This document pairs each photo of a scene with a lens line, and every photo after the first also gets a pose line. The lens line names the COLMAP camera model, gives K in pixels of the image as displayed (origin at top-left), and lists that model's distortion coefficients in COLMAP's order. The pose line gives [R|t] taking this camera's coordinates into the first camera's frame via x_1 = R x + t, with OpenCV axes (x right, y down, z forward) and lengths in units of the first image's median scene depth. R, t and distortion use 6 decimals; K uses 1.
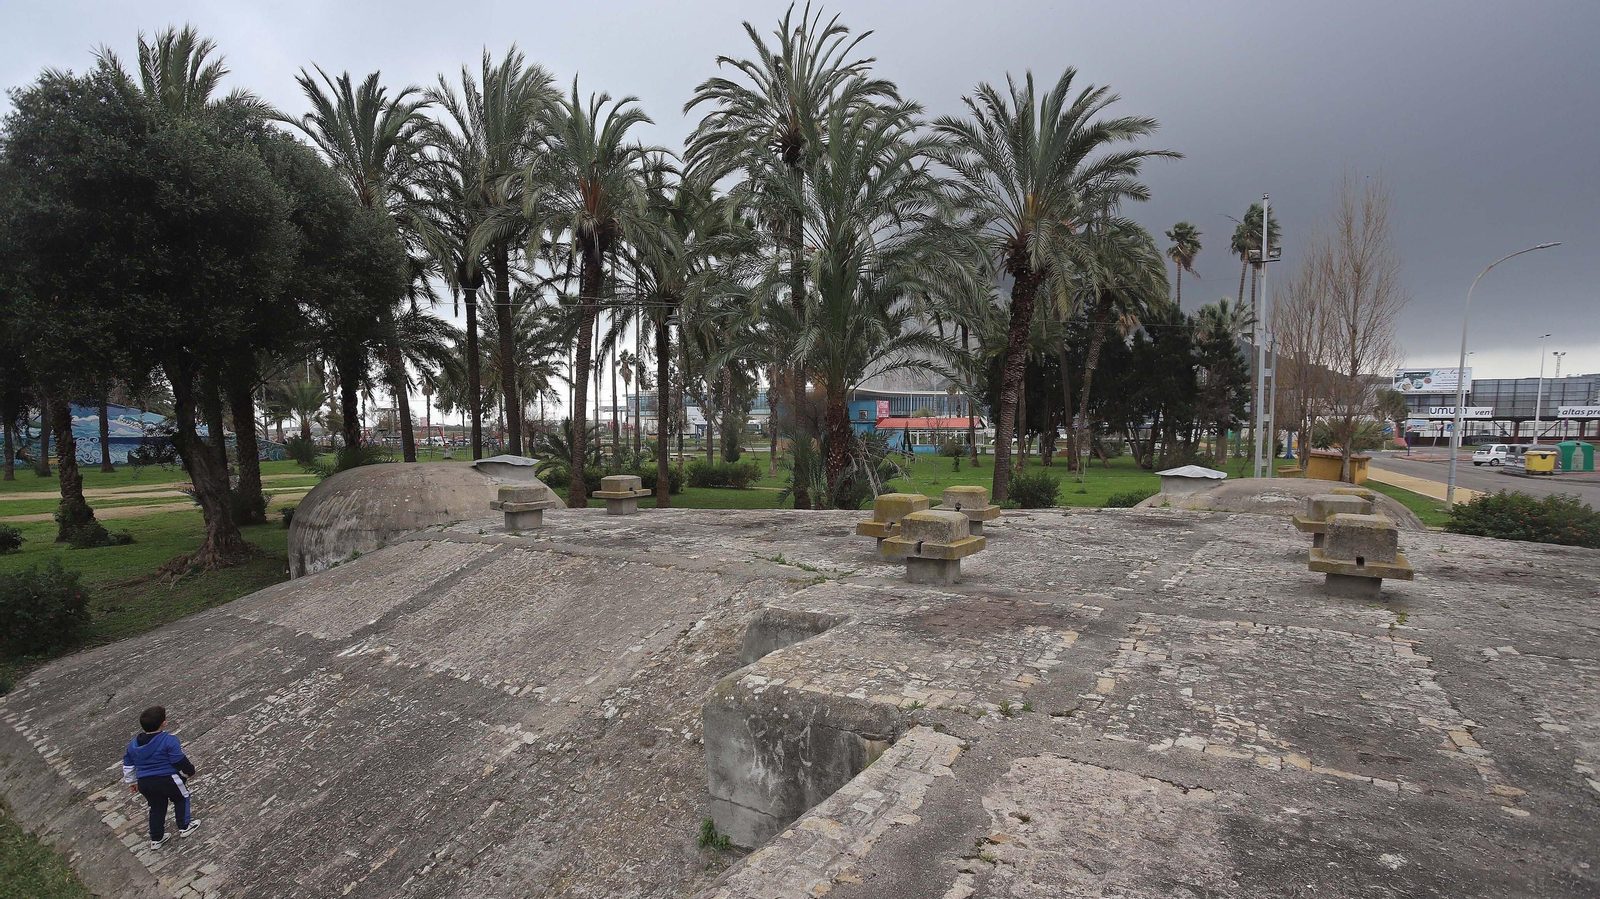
lens RADIAL K [[820.1, 0, 831.3], [0, 820.1, 500.5], [0, 0, 1]] dist [-0.031854, 0.026341]
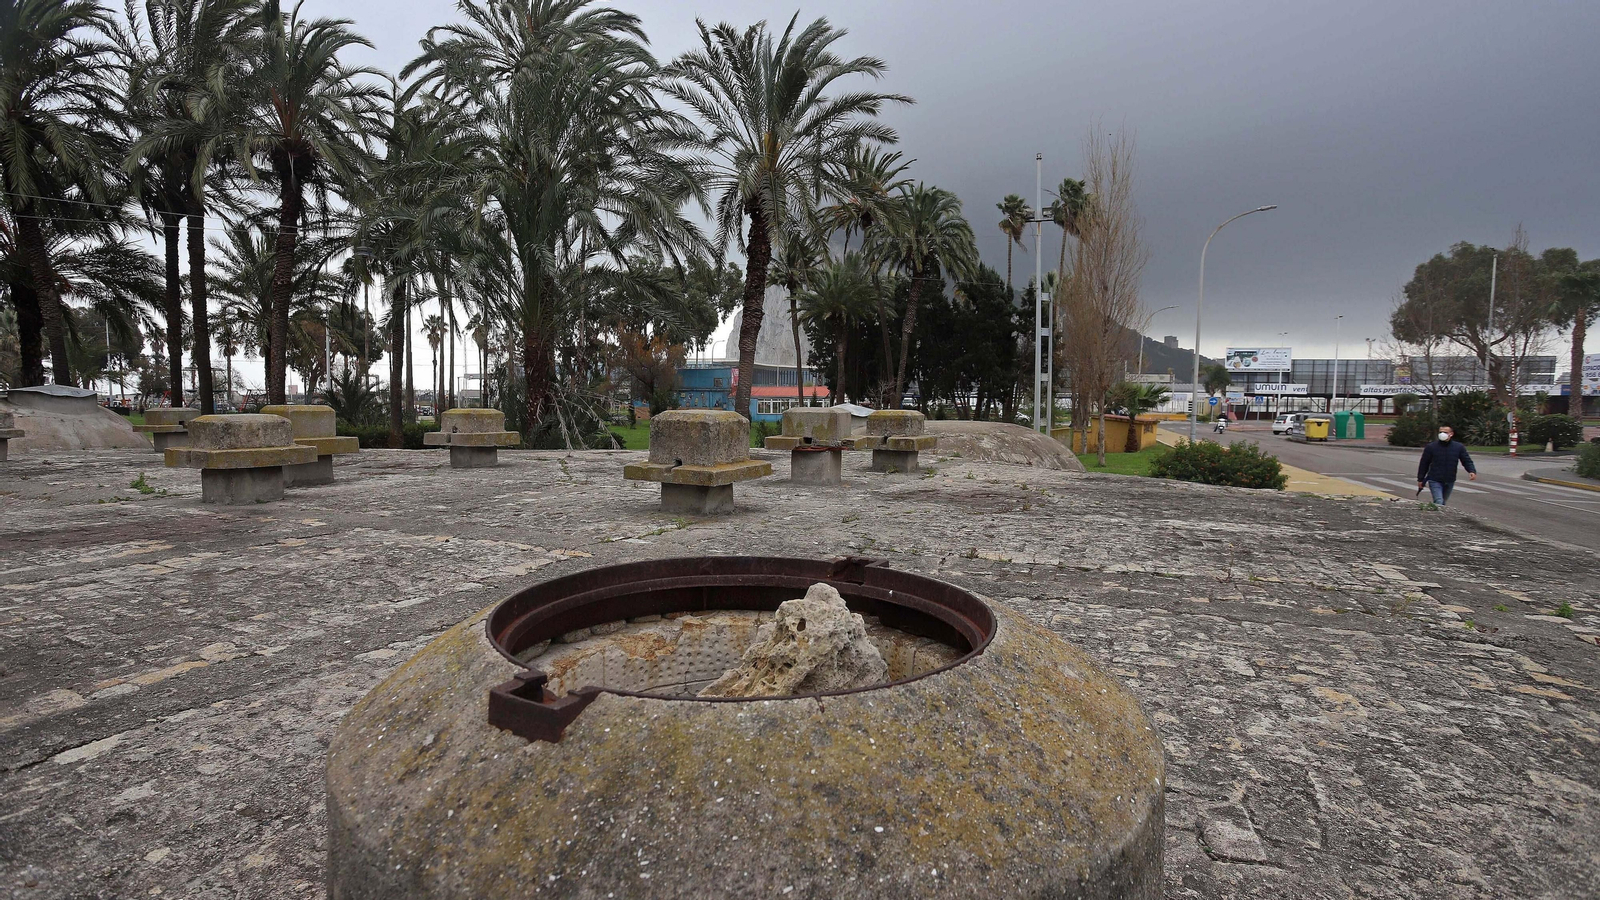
lens RADIAL K [[817.4, 0, 808.2], [0, 817.4, 455.3], [0, 0, 1]] dist [-0.075144, 0.049588]
pose [[0.994786, 0.005445, 0.101834, 0.119274], [-0.003068, 0.999719, -0.023490, 0.014178], [-0.101933, 0.023055, 0.994524, 0.039328]]
